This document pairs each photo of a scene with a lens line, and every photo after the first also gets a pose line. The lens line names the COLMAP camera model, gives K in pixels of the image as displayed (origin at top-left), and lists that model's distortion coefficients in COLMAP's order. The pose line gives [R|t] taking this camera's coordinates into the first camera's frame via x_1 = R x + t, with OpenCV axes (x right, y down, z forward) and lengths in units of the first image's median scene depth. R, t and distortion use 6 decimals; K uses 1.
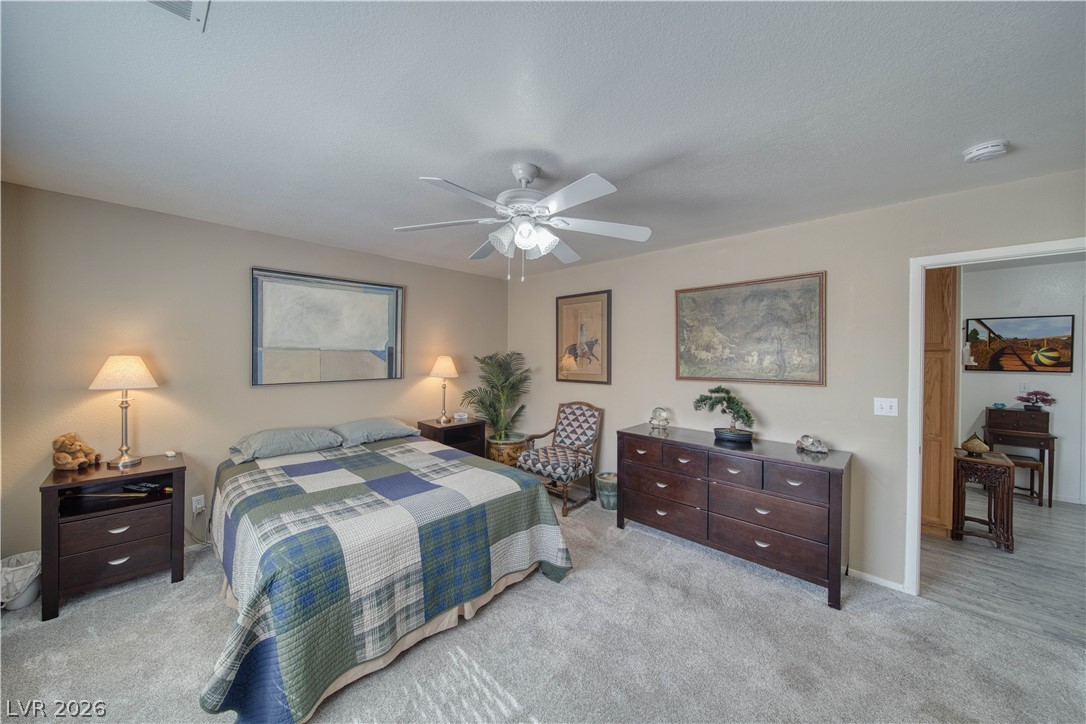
lens RADIAL K [[380.0, 0, 542.7], [0, 380.0, 359.2], [0, 0, 1]] dist [-0.000964, -0.001449]
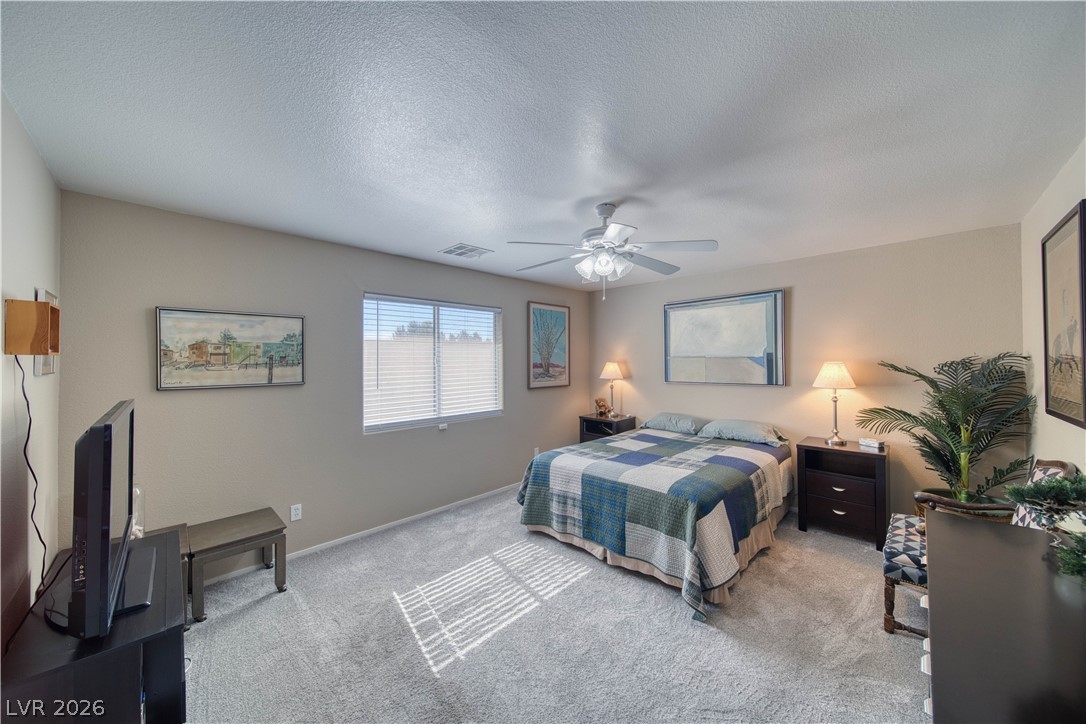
lens RADIAL K [[380.0, 0, 542.7], [0, 380.0, 359.2], [0, 0, 1]] dist [-0.000964, -0.001449]
pose [[-0.023432, -0.008860, -0.999686, 0.753024], [-0.004565, 0.999951, -0.008755, -0.005370], [0.999715, 0.004359, -0.023471, 0.536157]]
